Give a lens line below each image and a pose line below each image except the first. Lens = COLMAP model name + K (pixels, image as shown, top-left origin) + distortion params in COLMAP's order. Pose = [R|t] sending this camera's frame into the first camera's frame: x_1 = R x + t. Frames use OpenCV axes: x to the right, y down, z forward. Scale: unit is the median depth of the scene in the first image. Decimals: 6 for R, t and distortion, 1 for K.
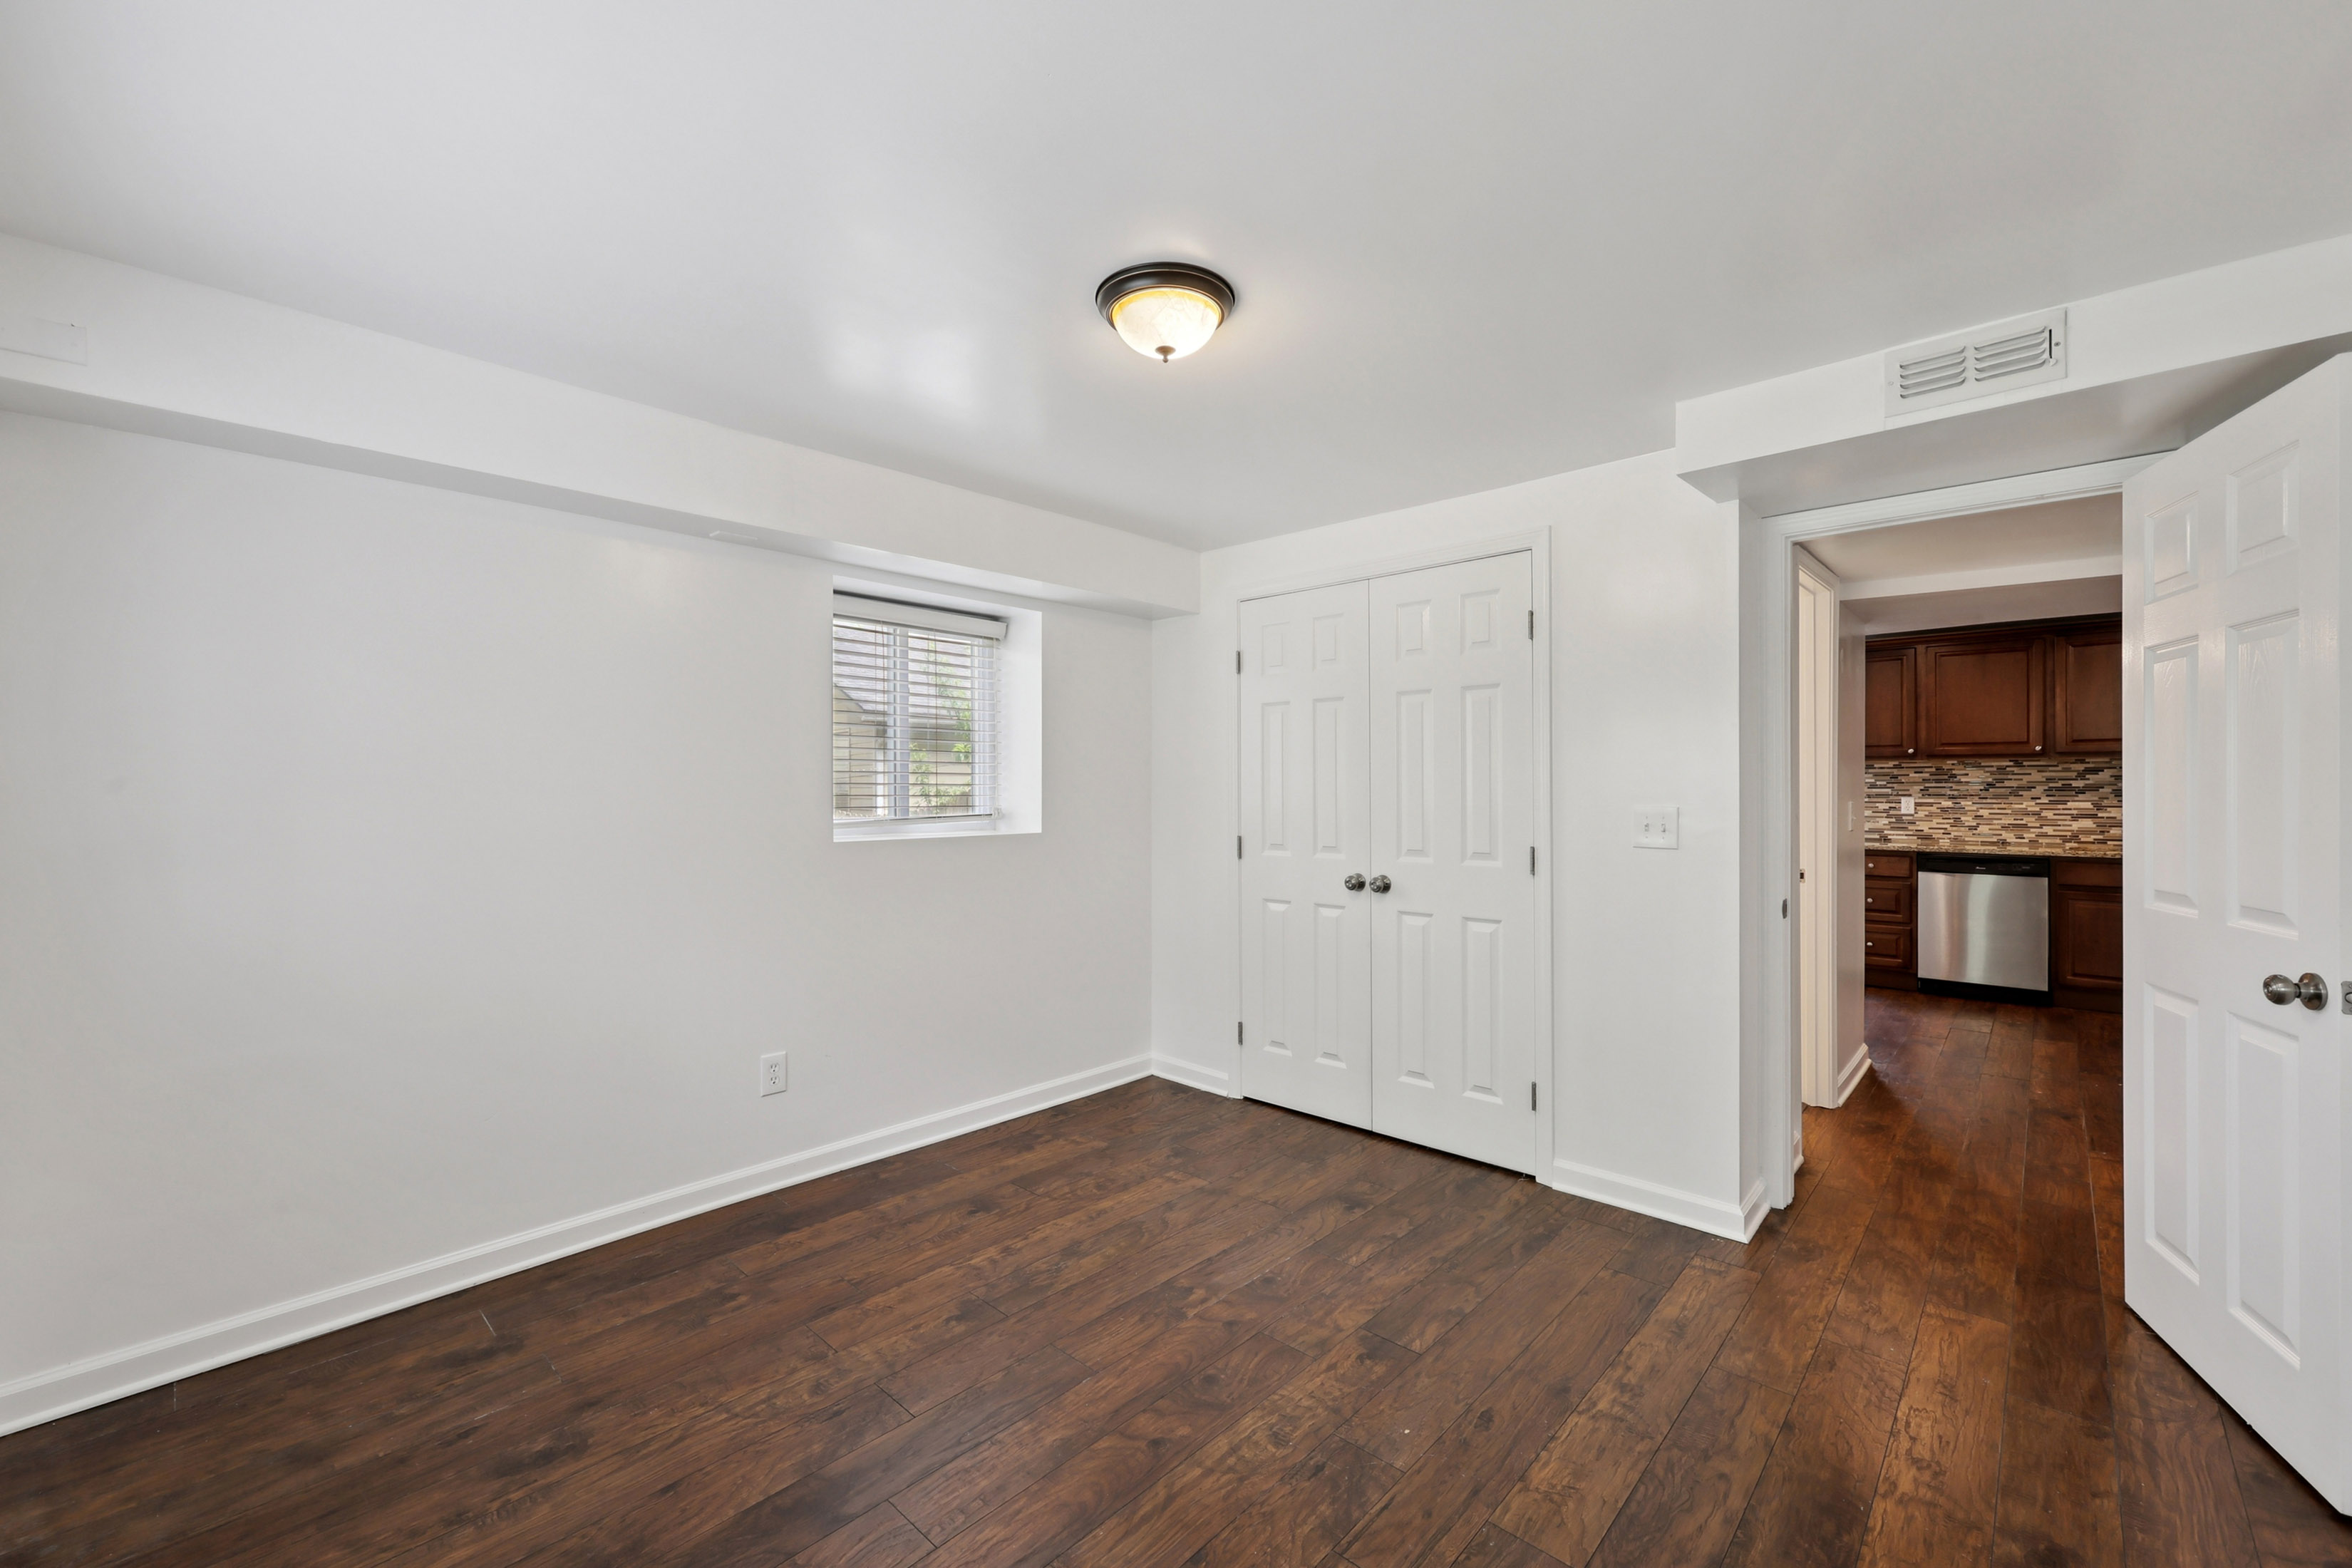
lens RADIAL K [[969.1, 0, 1180.1], [0, 969.1, 782.4], [0, 0, 1]] dist [0.000172, -0.000061]
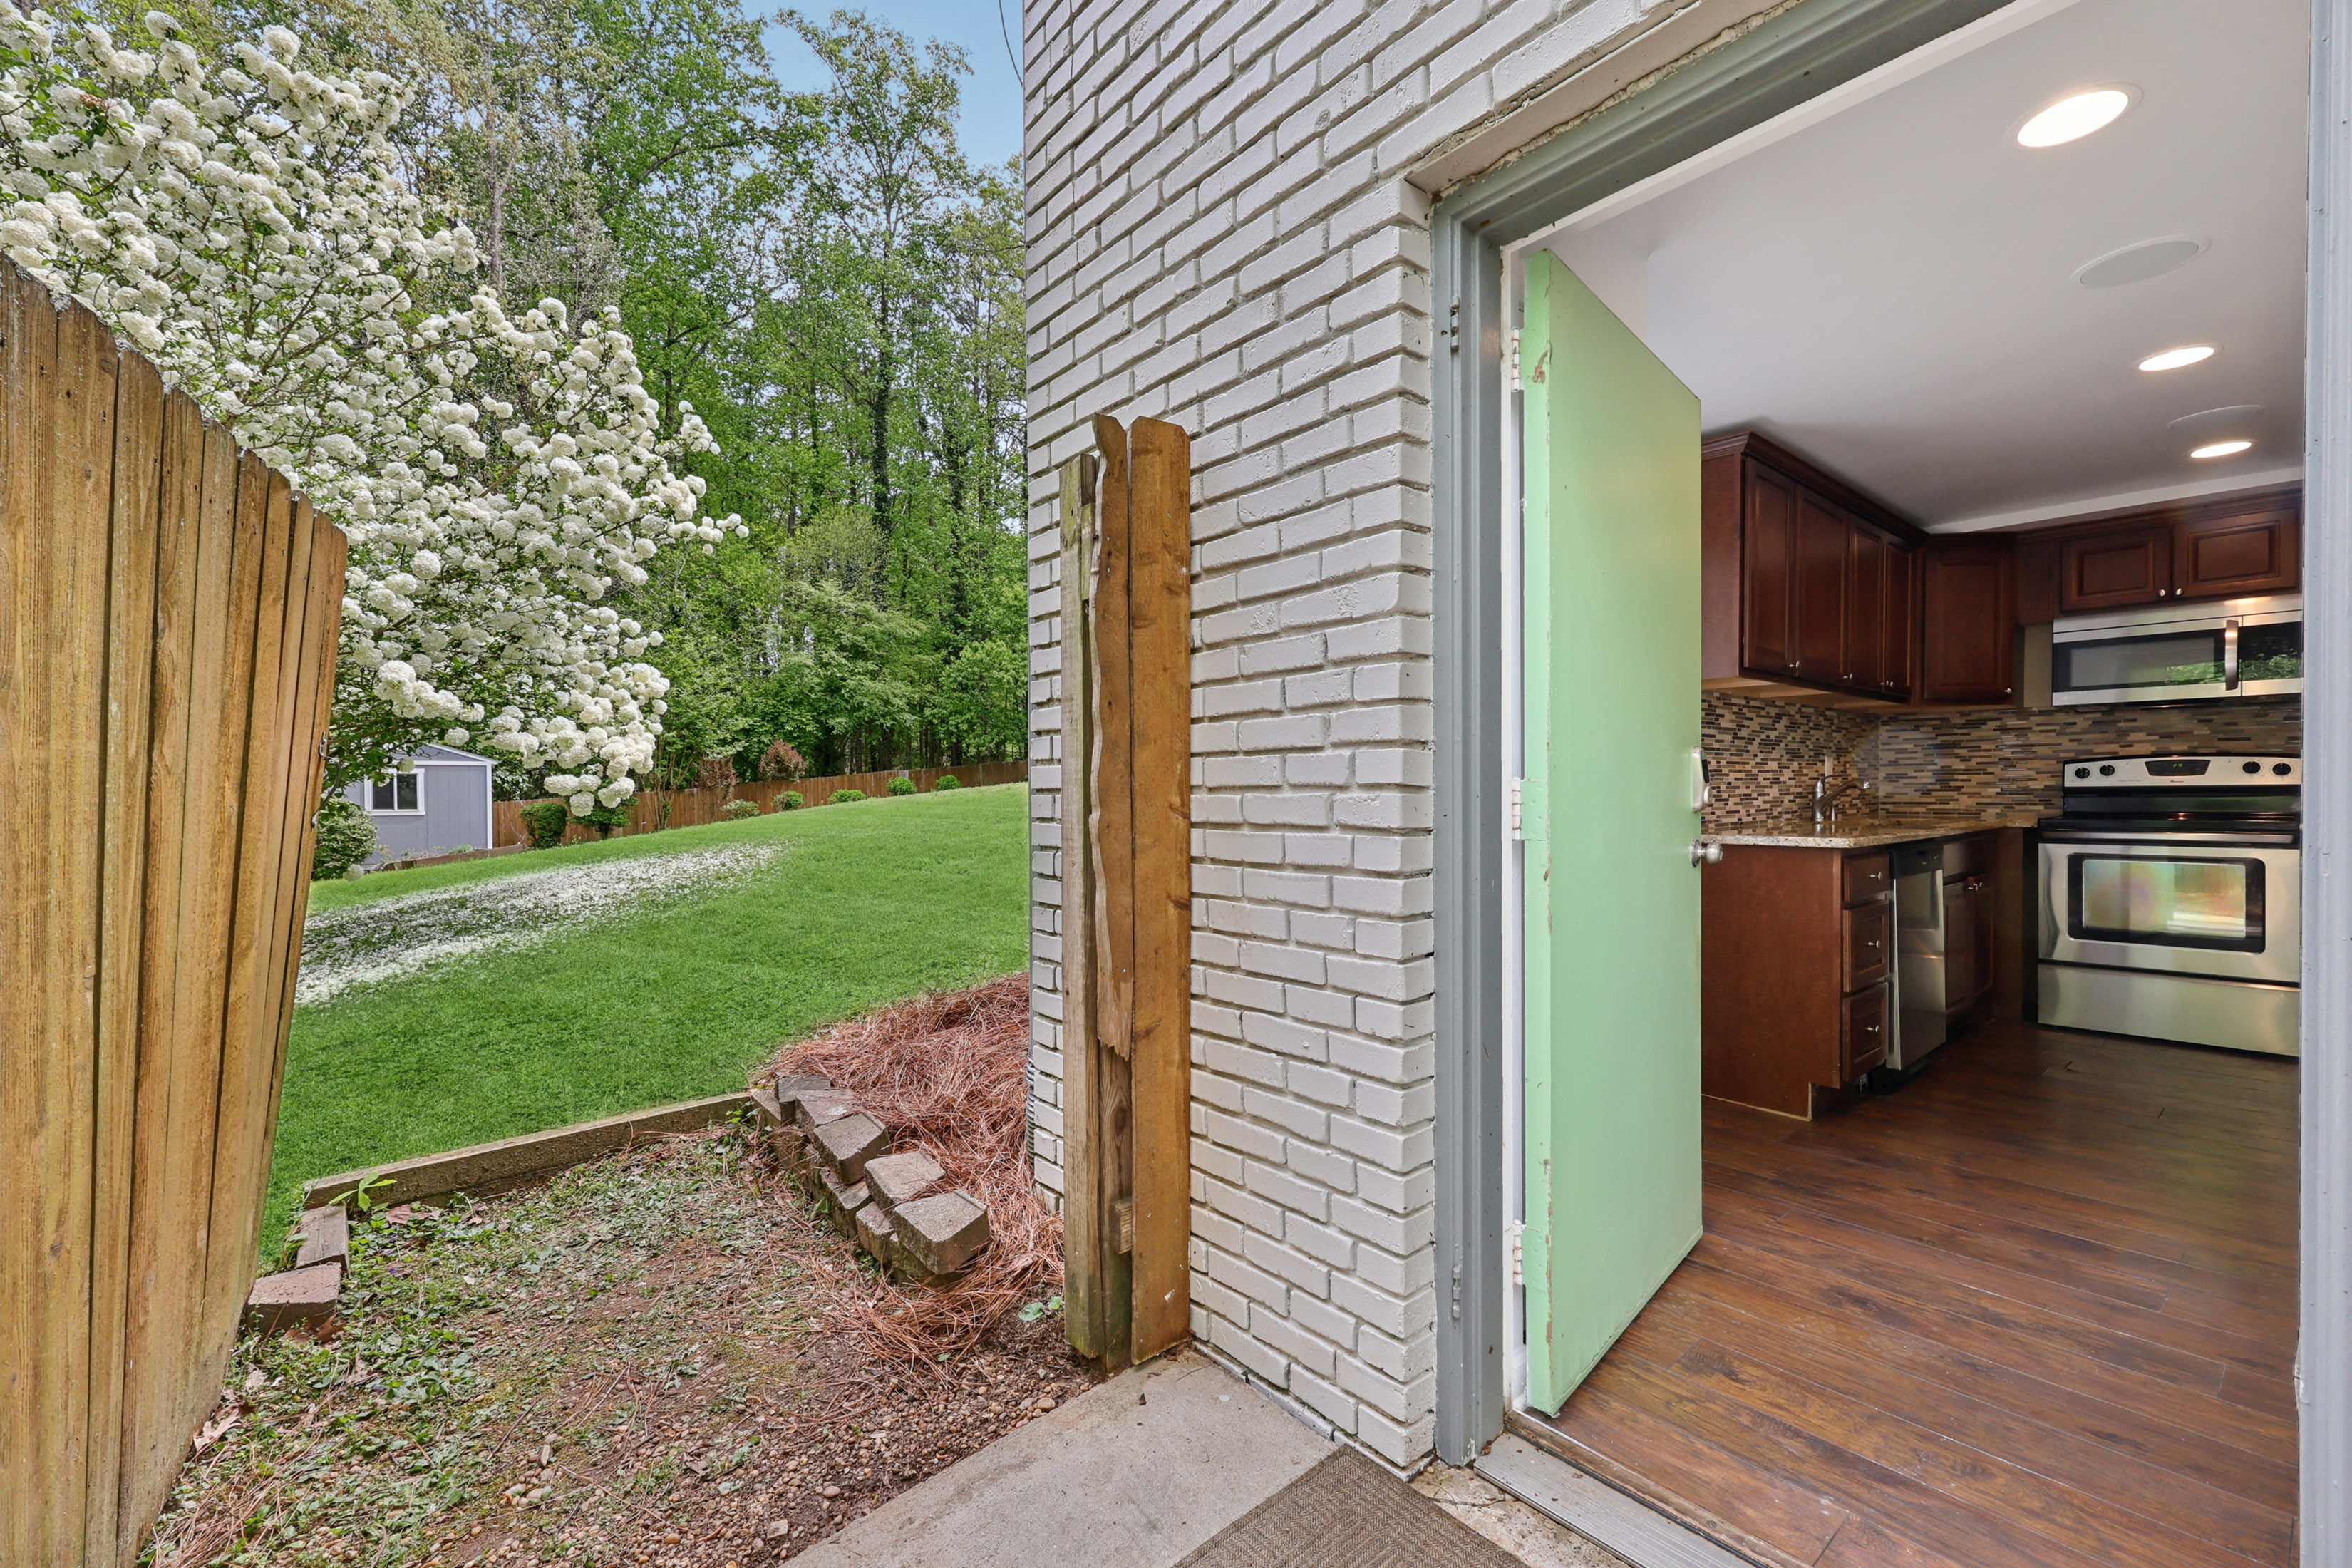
lens RADIAL K [[969.1, 0, 1169.4], [0, 969.1, 802.4], [0, 0, 1]] dist [0.000172, -0.000061]
pose [[0.125888, -0.024378, 0.991745, 0.158232], [-0.010746, 0.999606, 0.025936, 0.035904], [-0.991986, -0.013922, 0.125576, 1.317698]]
